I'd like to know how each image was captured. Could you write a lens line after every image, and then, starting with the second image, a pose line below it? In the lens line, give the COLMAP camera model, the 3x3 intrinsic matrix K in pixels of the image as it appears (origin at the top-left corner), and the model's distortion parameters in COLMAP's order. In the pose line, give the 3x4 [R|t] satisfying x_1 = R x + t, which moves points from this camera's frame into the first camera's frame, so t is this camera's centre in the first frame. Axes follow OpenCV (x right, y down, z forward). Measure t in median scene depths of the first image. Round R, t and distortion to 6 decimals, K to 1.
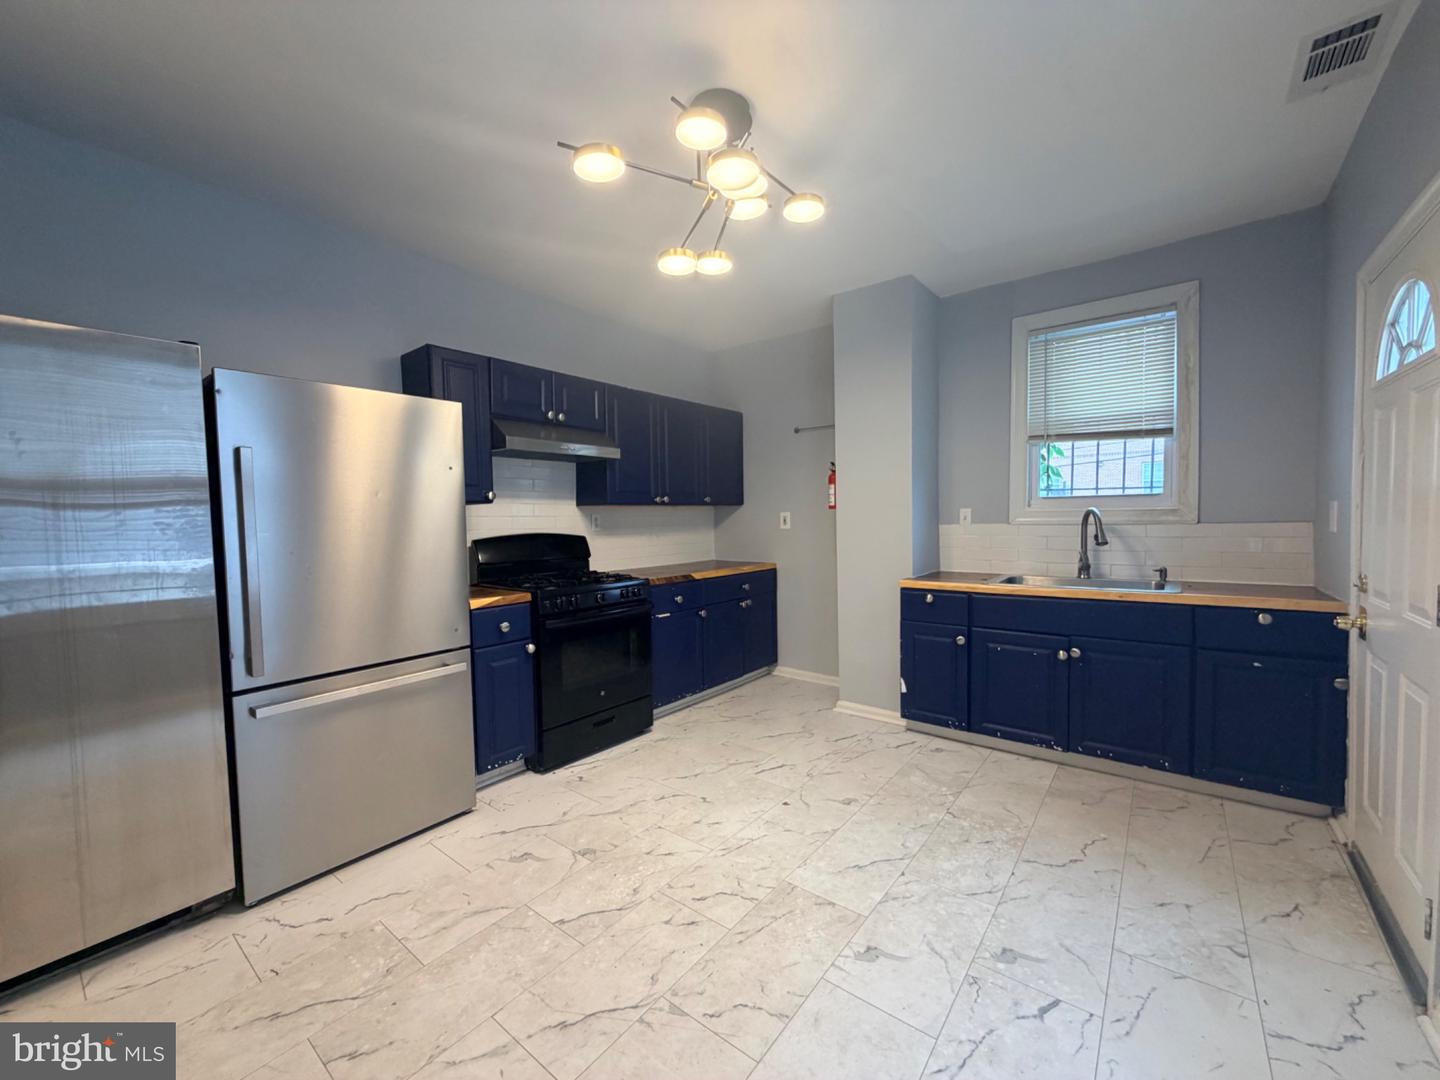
lens RADIAL K [[573.5, 0, 714.1], [0, 573.5, 542.7], [0, 0, 1]] dist [0.003303, -0.000268]
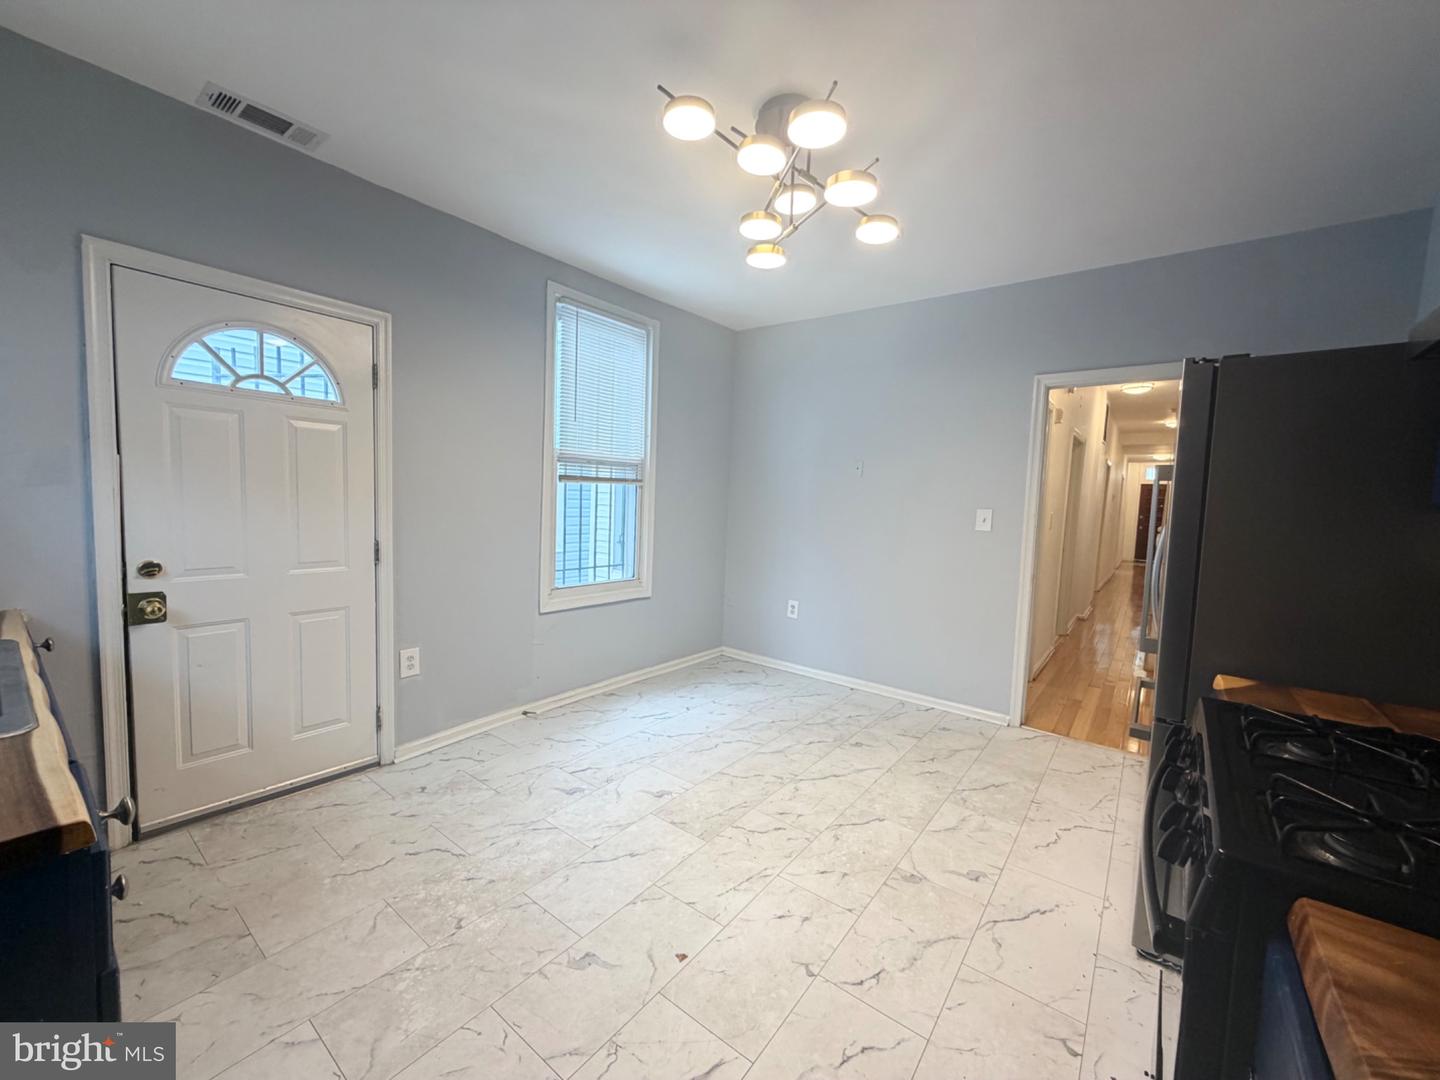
lens RADIAL K [[573.5, 0, 714.6], [0, 573.5, 538.4], [0, 0, 1]] dist [0.003303, -0.000268]
pose [[-0.999743, -0.017802, -0.014066, 0.114581], [-0.019385, 0.992359, 0.121853, -0.109518], [0.011789, 0.122094, -0.992448, 1.726268]]
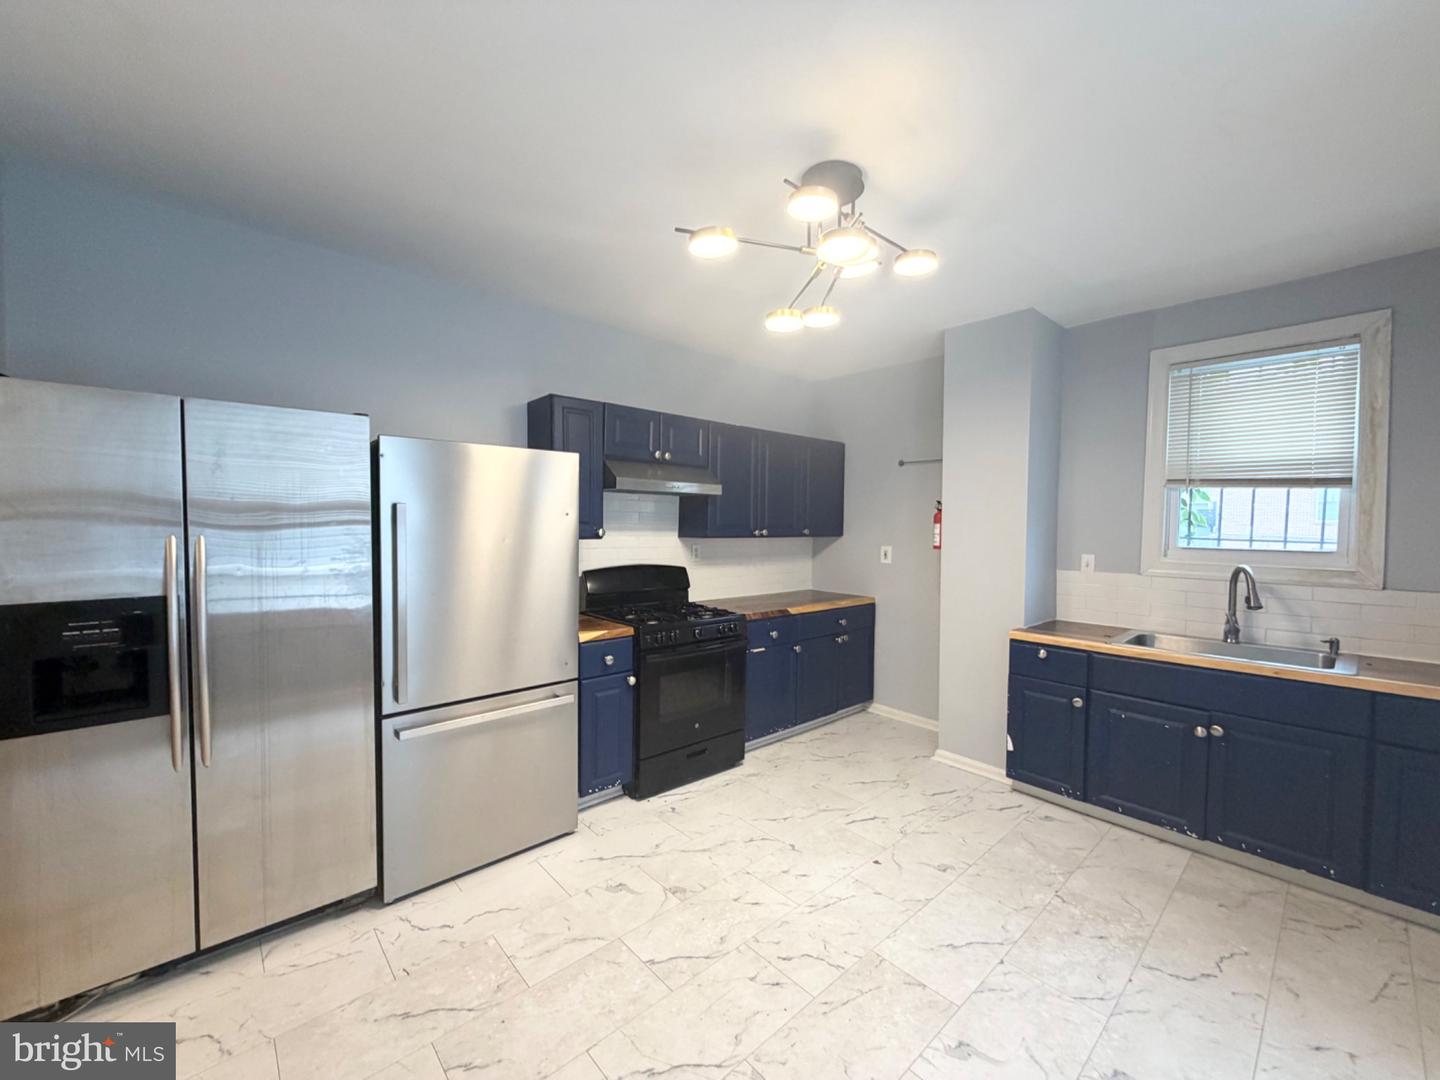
lens RADIAL K [[573.5, 0, 714.8], [0, 573.5, 543.5], [0, 0, 1]] dist [0.003303, -0.000268]
pose [[0.985486, 0.033800, -0.166359, -0.002705], [-0.035661, 0.999330, -0.008206, -0.076523], [0.165970, 0.014020, 0.986031, -0.020152]]
